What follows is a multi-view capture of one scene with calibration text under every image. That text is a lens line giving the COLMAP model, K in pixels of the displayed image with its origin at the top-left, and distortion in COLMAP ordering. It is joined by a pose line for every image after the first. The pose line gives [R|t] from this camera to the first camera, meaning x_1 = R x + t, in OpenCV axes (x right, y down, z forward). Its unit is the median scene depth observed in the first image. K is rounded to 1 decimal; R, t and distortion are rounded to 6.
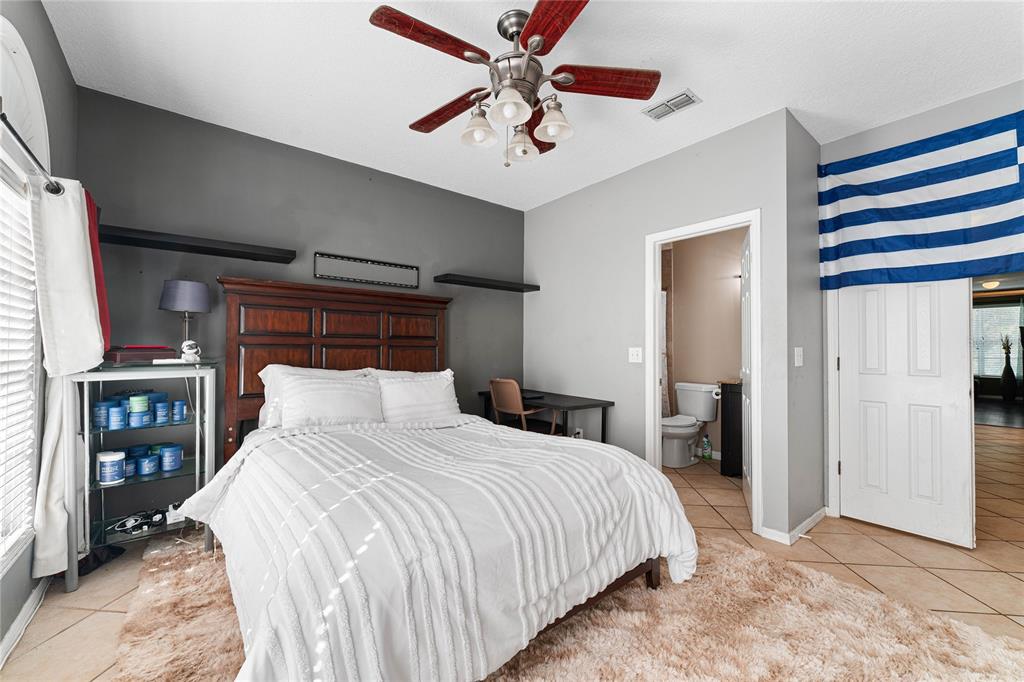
lens RADIAL K [[406.4, 0, 509.9], [0, 406.4, 343.4], [0, 0, 1]] dist [-0.000118, -0.000011]
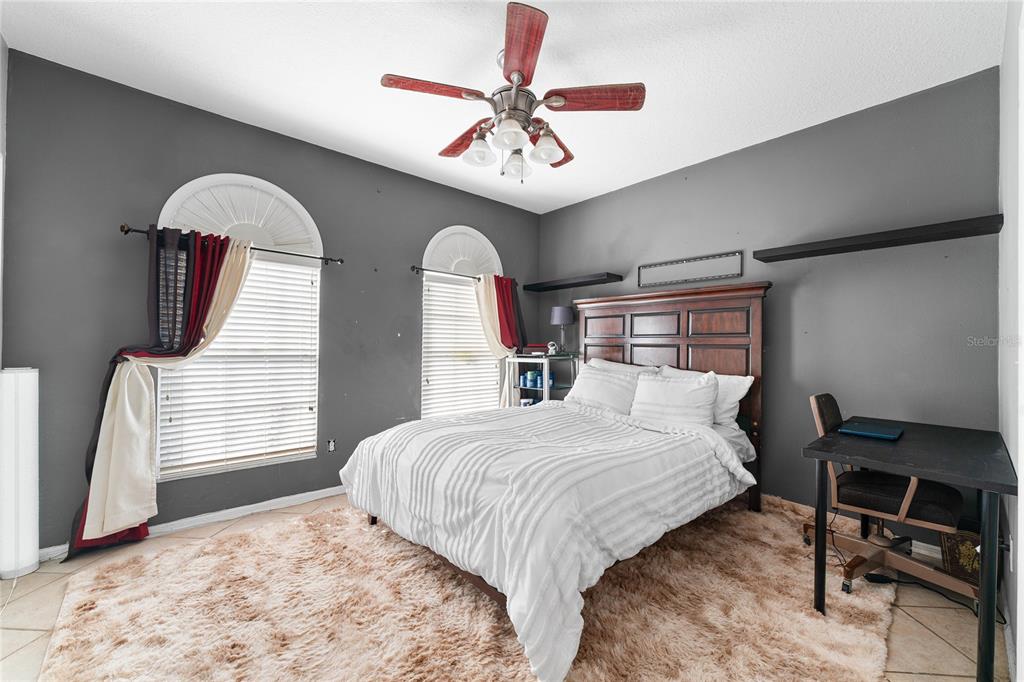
lens RADIAL K [[406.4, 0, 509.9], [0, 406.4, 347.7], [0, 0, 1]] dist [-0.000118, -0.000011]
pose [[0.058219, -0.002564, -0.998301, 0.624672], [0.004231, 0.999988, -0.002322, 0.014174], [0.998295, -0.004088, 0.058229, 0.501388]]
